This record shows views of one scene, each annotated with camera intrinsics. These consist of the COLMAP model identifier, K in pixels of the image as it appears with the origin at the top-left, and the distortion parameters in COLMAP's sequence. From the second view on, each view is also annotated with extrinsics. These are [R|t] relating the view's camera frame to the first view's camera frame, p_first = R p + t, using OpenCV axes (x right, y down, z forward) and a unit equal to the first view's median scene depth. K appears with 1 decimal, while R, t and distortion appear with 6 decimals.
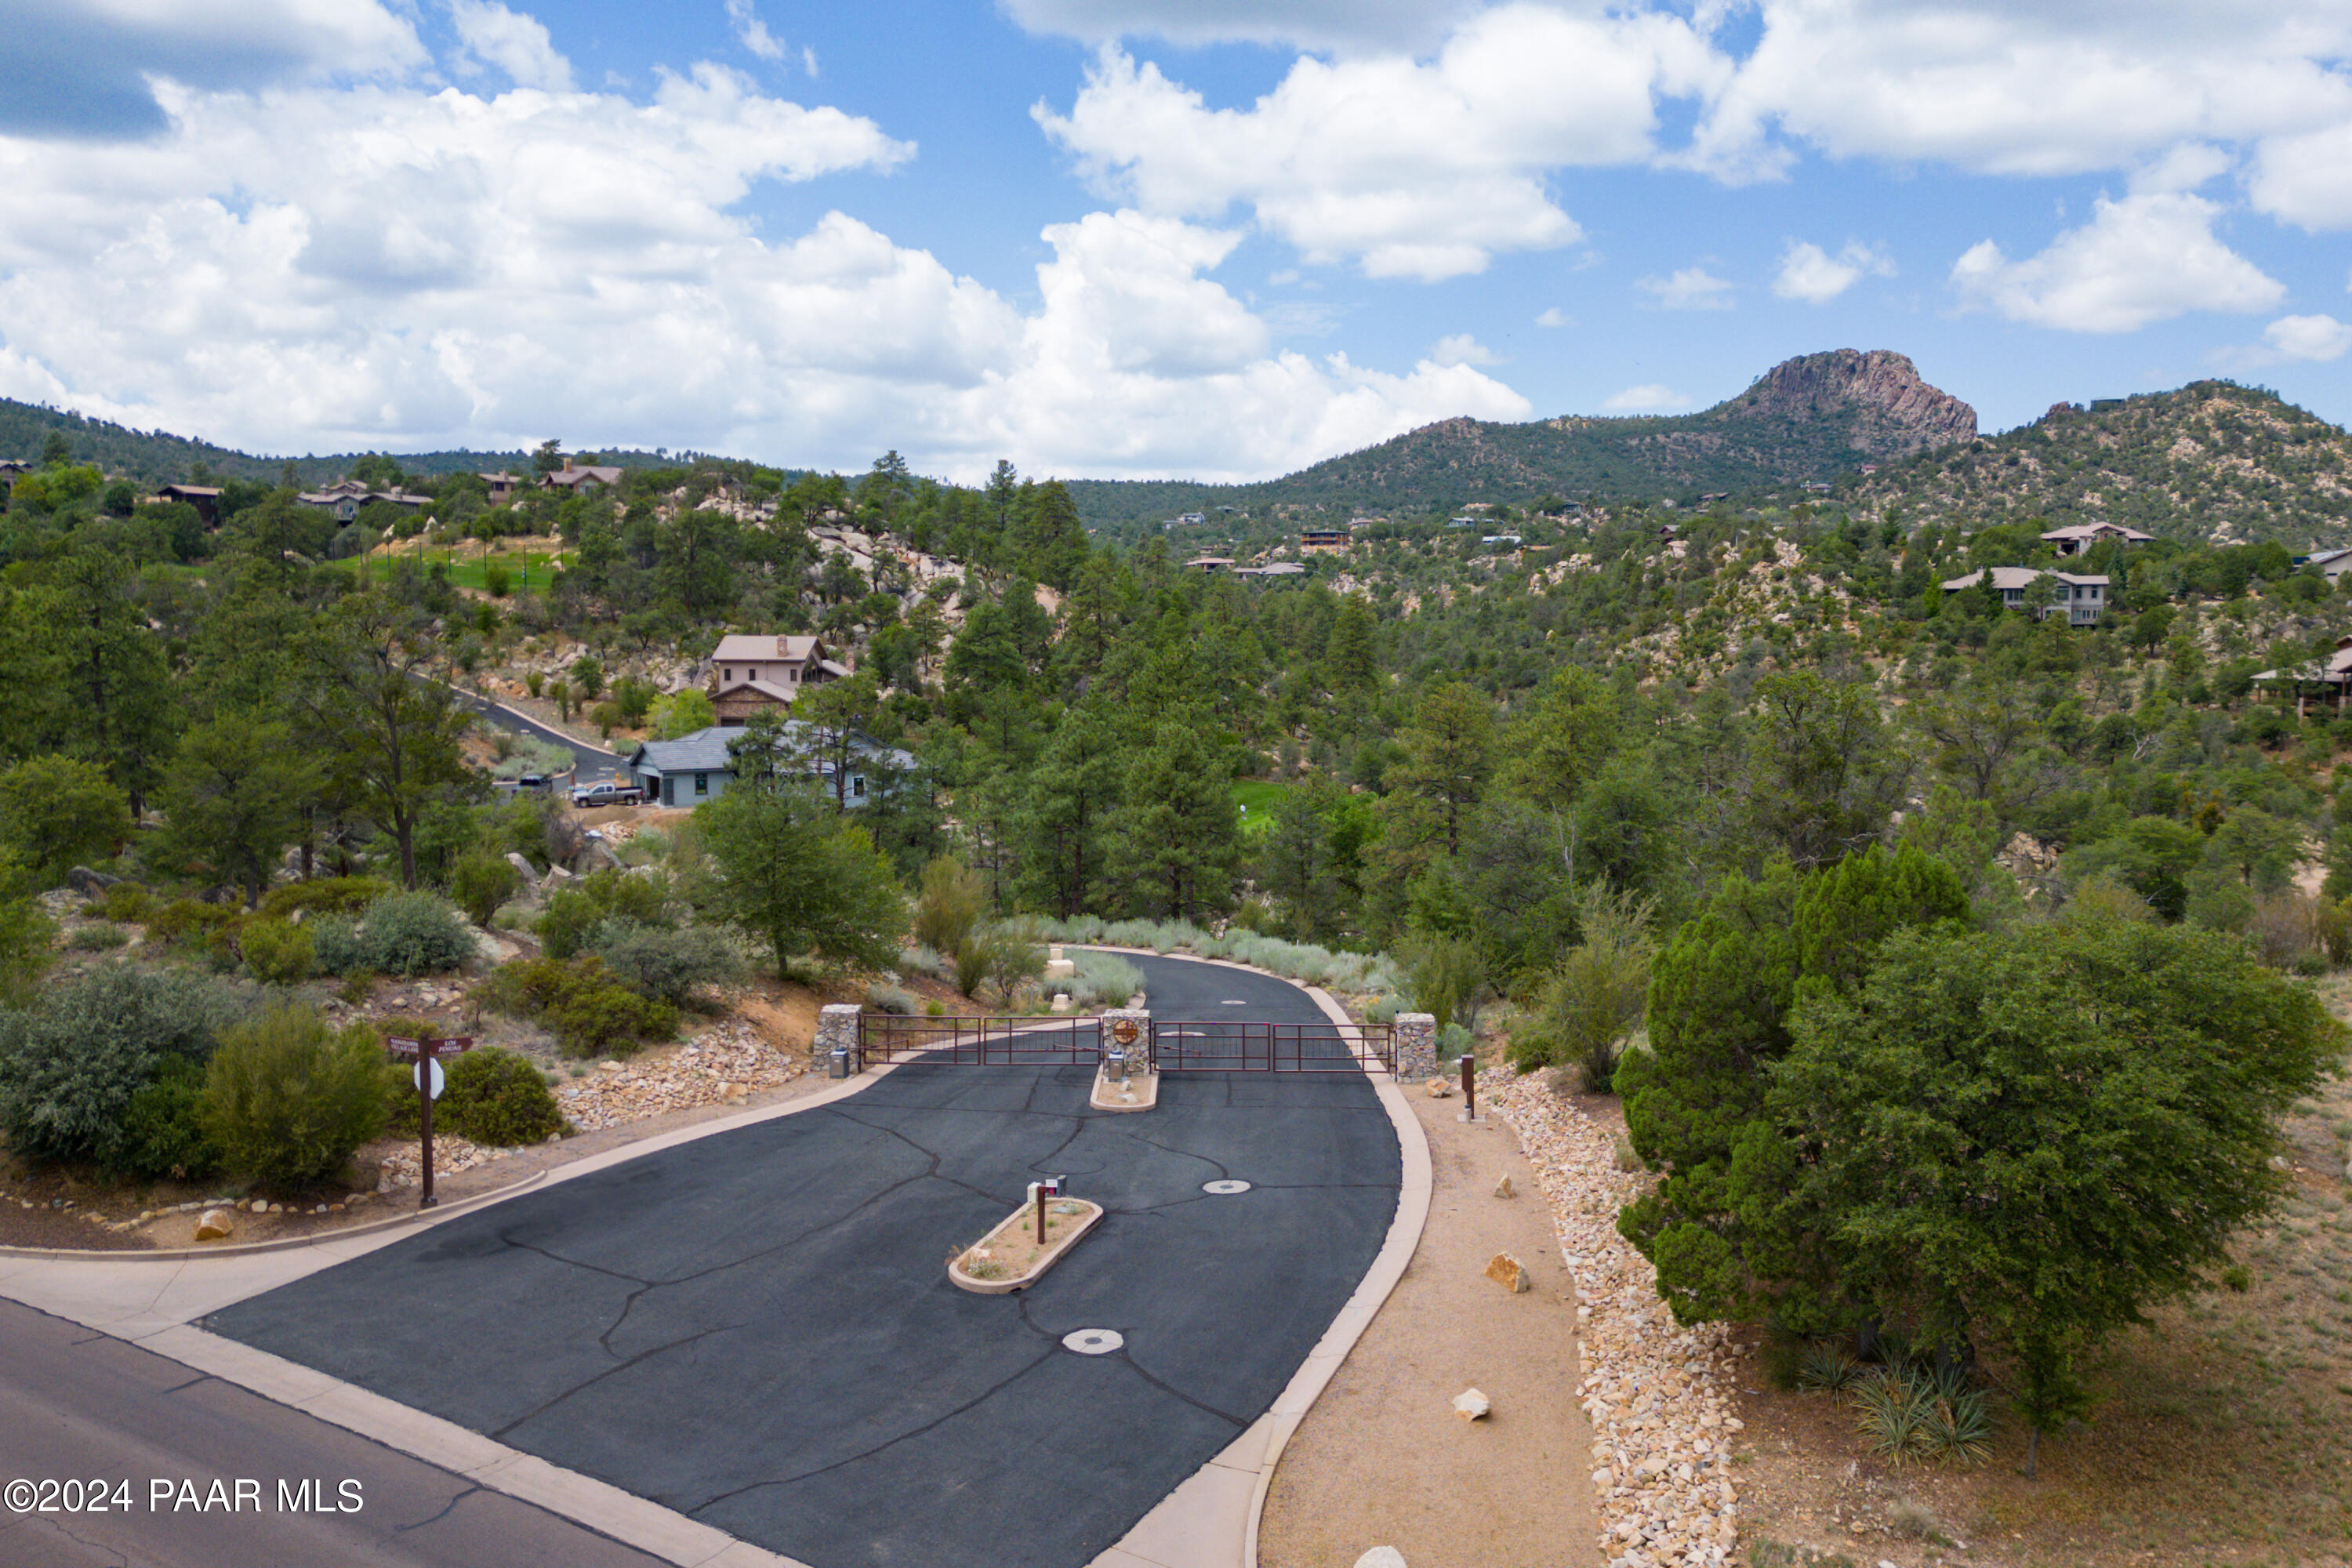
lens RADIAL K [[1961.5, 0, 1159.8], [0, 1961.5, 771.1], [0, 0, 1]] dist [0.075250, -0.076328]
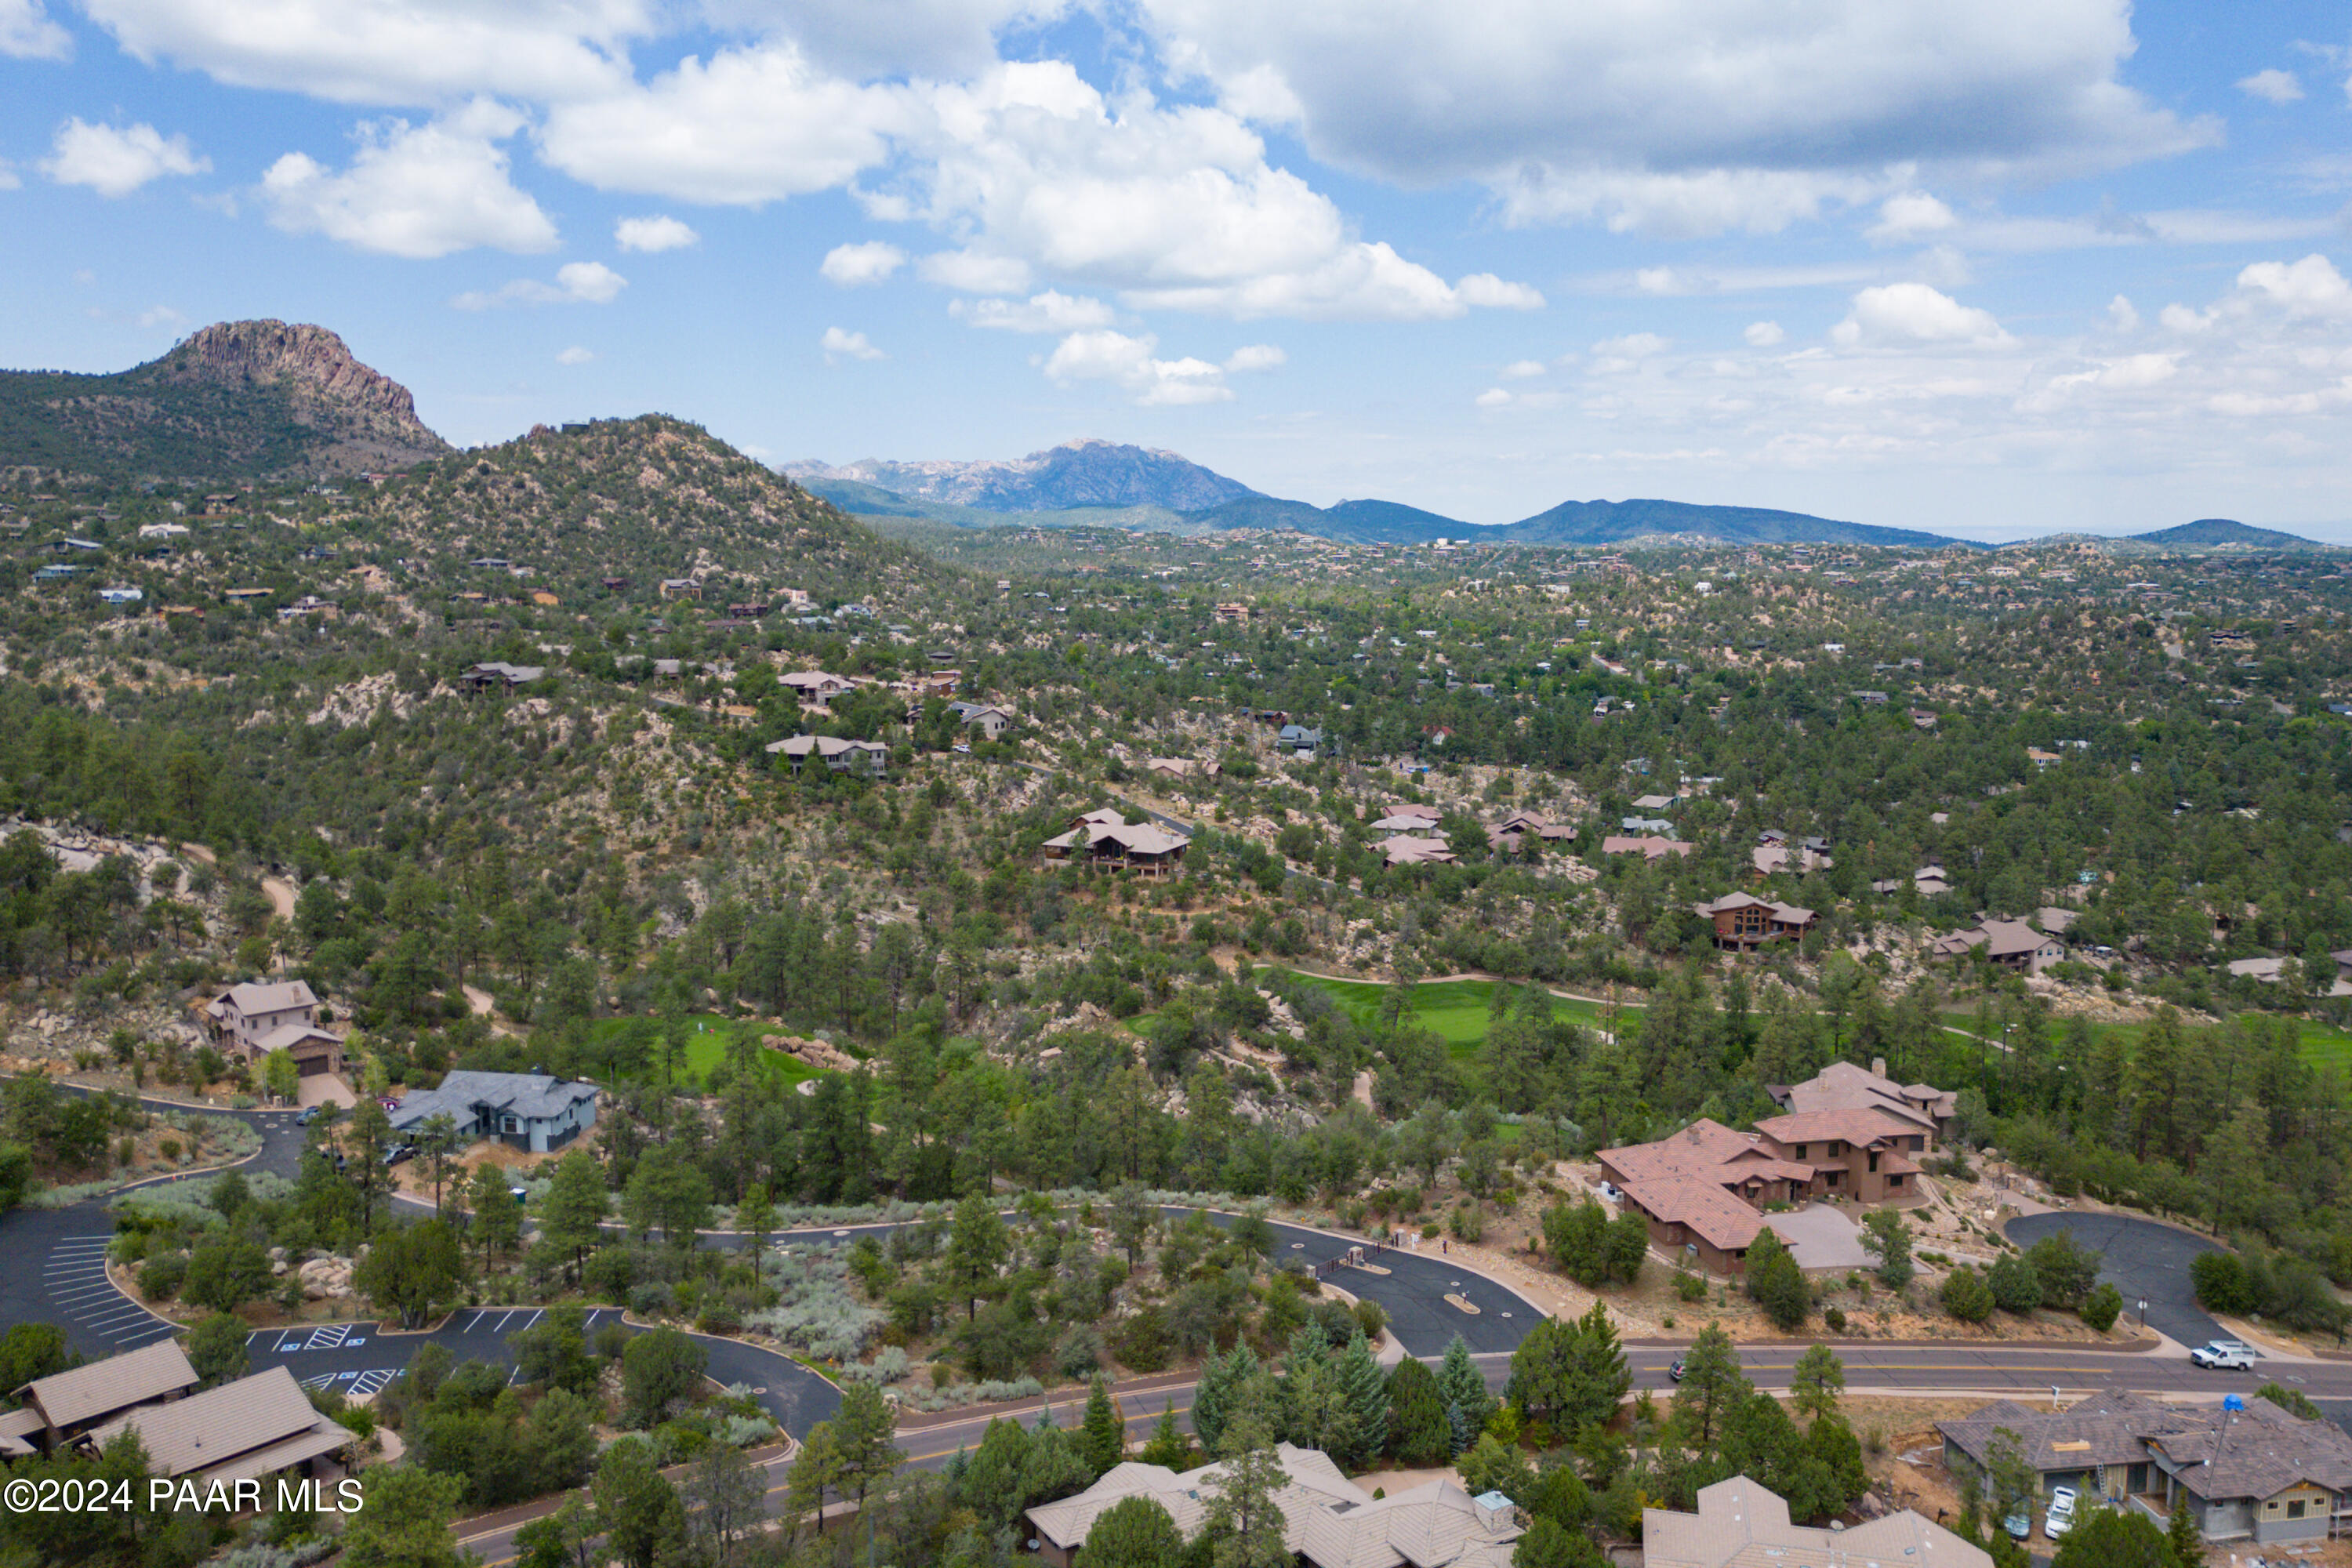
lens RADIAL K [[1961.5, 0, 1185.5], [0, 1961.5, 779.2], [0, 0, 1]] dist [0.075250, -0.076328]
pose [[0.690409, -0.099331, 0.716568, -0.144616], [0.061262, 0.994998, 0.078902, -0.055148], [-0.720821, -0.010576, 0.693041, -0.071673]]
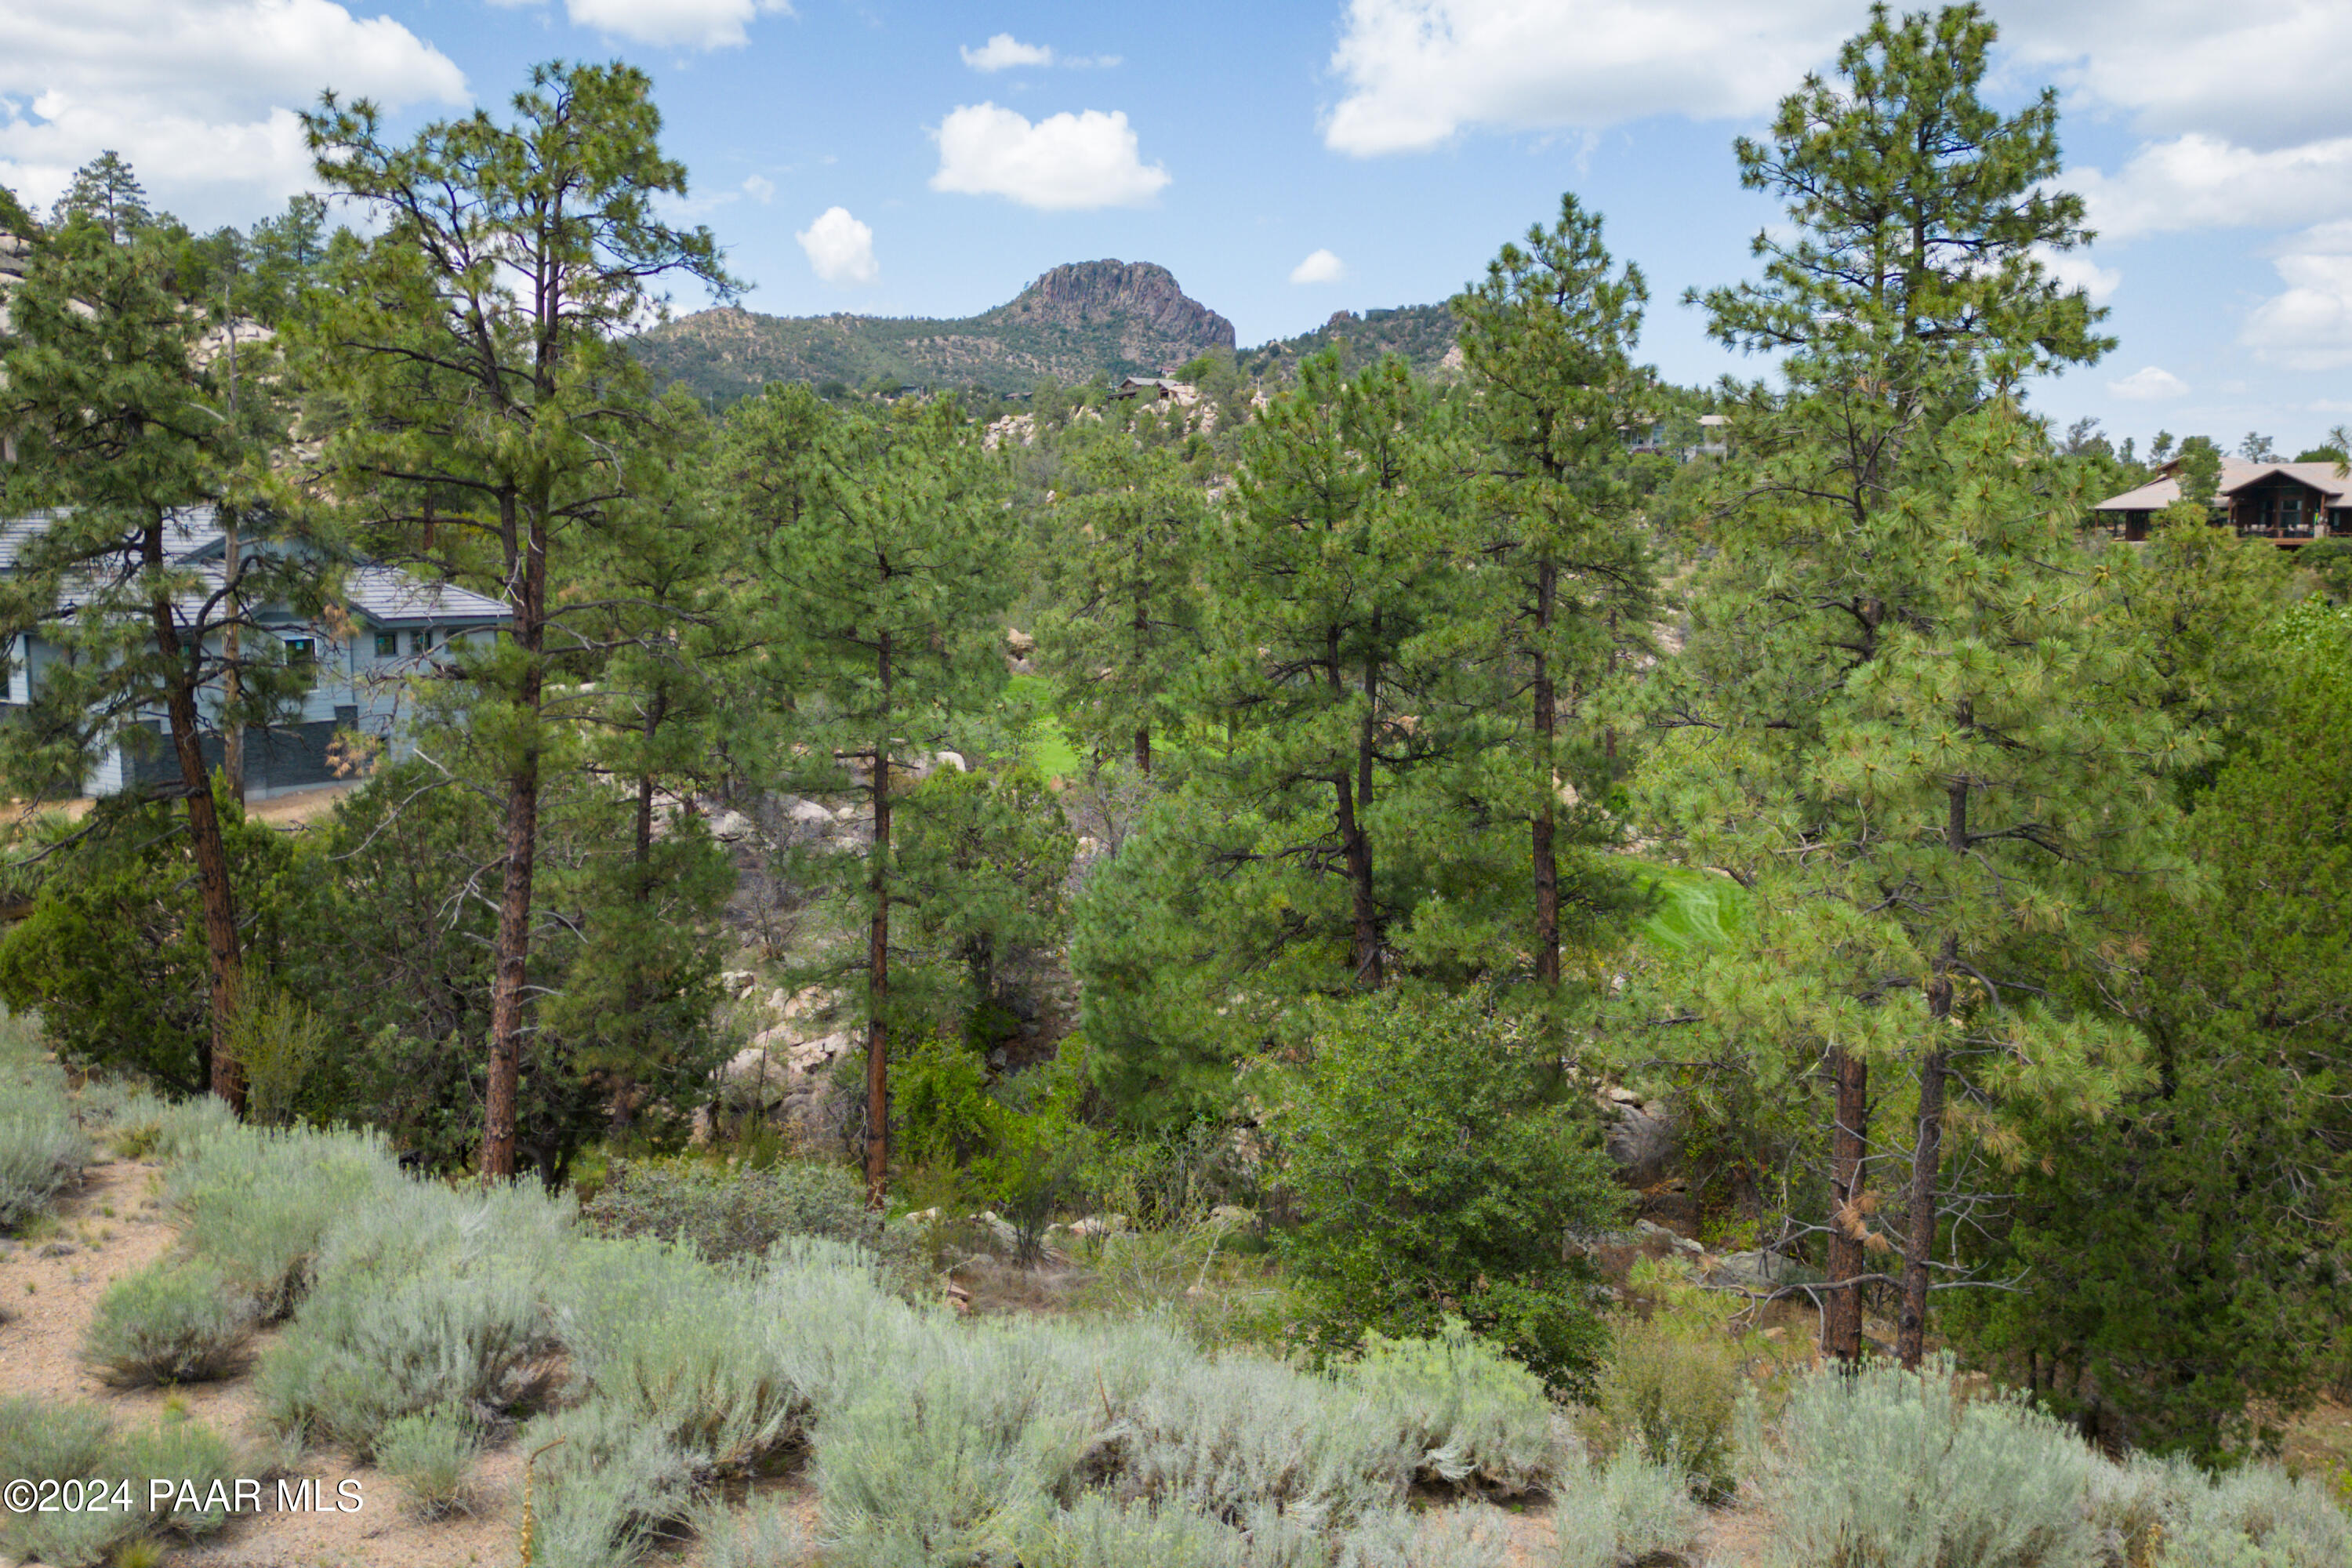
lens RADIAL K [[1963.2, 0, 1159.7], [0, 1963.2, 777.4], [0, 0, 1]] dist [0.088677, -0.112703]
pose [[0.928071, -0.045682, 0.369591, -0.023139], [0.029824, 0.998377, 0.048509, 0.002902], [-0.371207, -0.033997, 0.927928, 0.092372]]
